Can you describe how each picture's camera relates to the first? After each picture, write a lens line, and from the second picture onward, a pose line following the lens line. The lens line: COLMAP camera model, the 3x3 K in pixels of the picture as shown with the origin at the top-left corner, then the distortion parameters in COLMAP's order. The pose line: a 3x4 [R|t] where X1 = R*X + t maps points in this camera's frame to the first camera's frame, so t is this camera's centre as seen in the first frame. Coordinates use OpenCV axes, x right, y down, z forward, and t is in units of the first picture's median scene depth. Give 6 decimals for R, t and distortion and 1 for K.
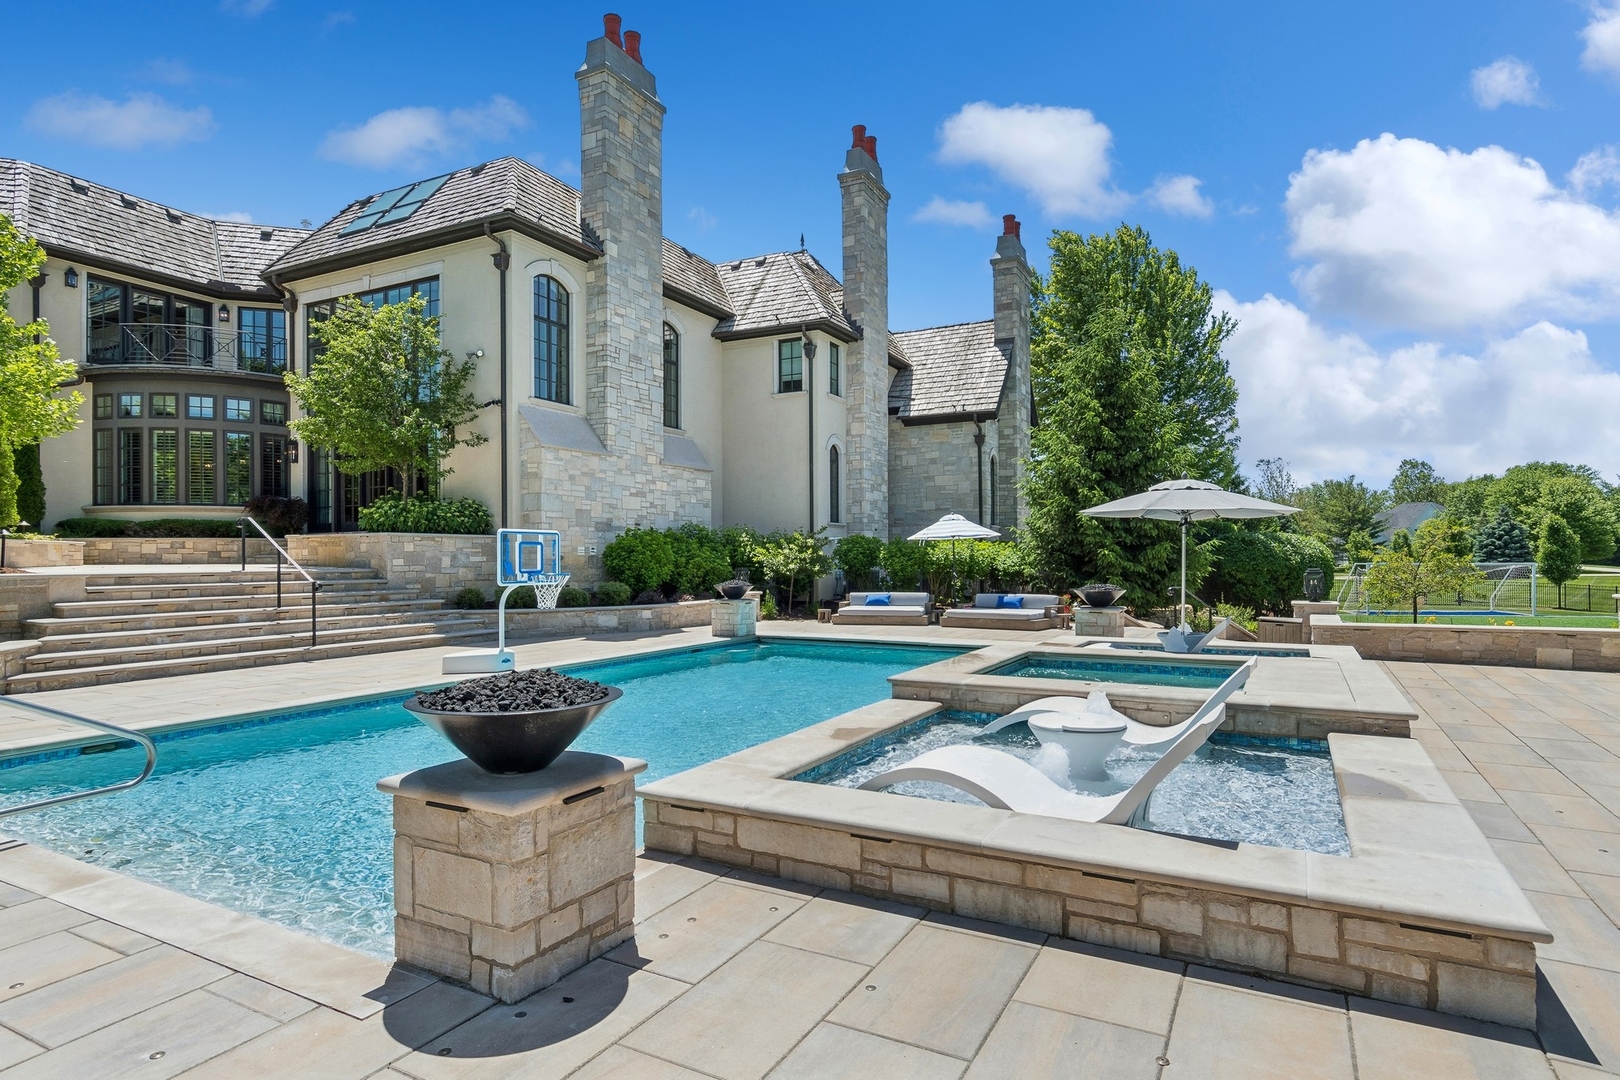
lens RADIAL K [[871.1, 0, 812.9], [0, 871.1, 554.6], [0, 0, 1]] dist [0.003607, 0.000180]
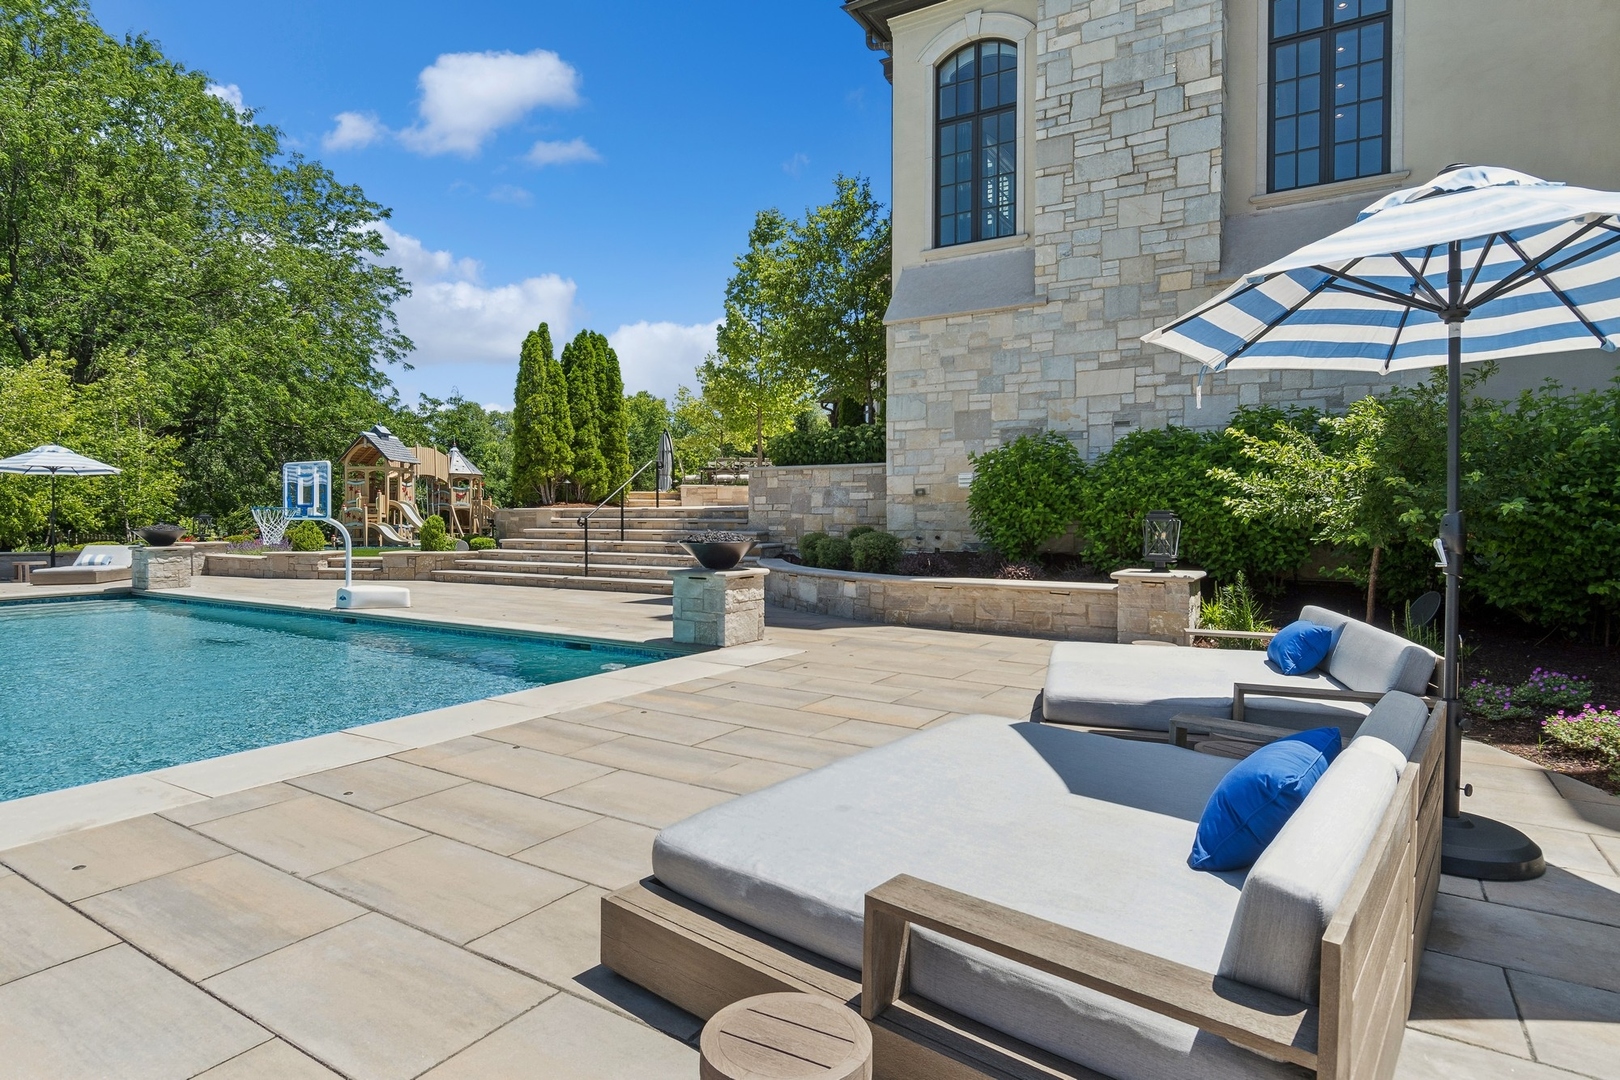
lens RADIAL K [[881.7, 0, 805.2], [0, 881.7, 530.1], [0, 0, 1]] dist [-0.001376, -0.000776]
pose [[-0.070099, 0.024222, -0.997246, 0.332147], [0.004097, 0.999704, 0.023994, 0.014253], [0.997532, -0.002404, -0.070178, 0.890840]]
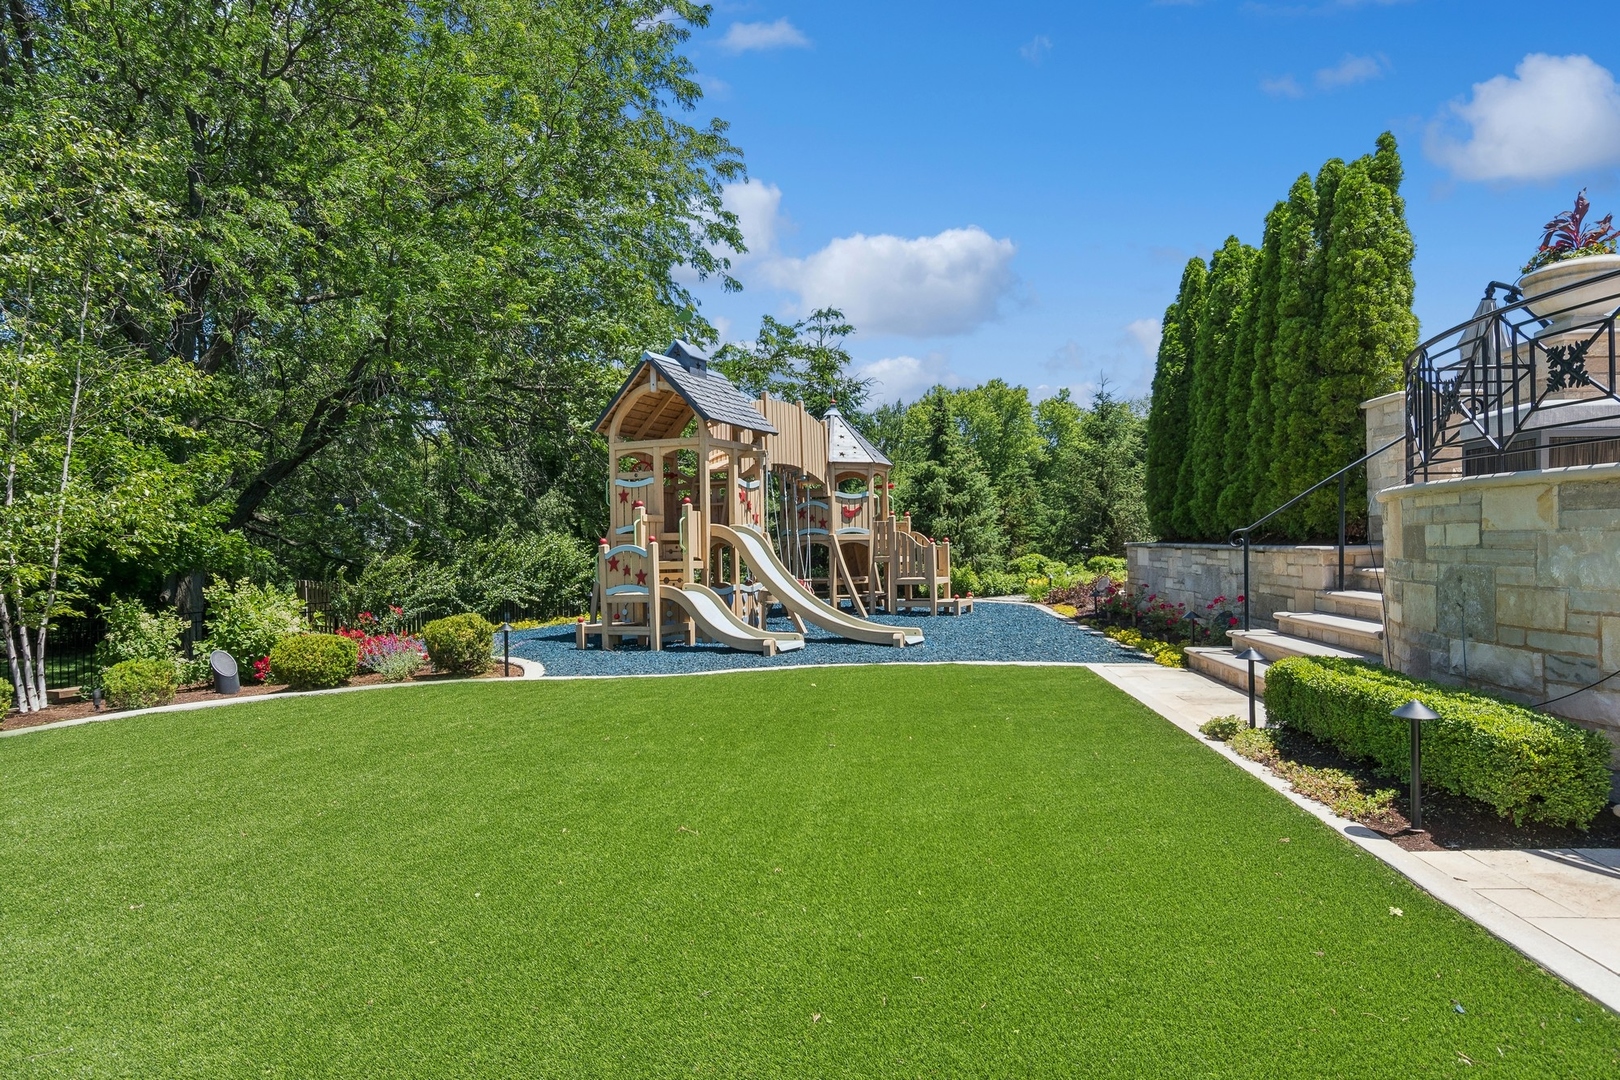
lens RADIAL K [[955.2, 0, 810.0], [0, 955.2, 540.0], [0, 0, 1]] dist [-0.000255, -0.000116]
pose [[-0.380211, 0.013843, -0.924796, -0.520432], [0.022085, 0.999739, 0.005885, 0.005230], [0.924636, -0.018186, -0.380417, 0.400865]]
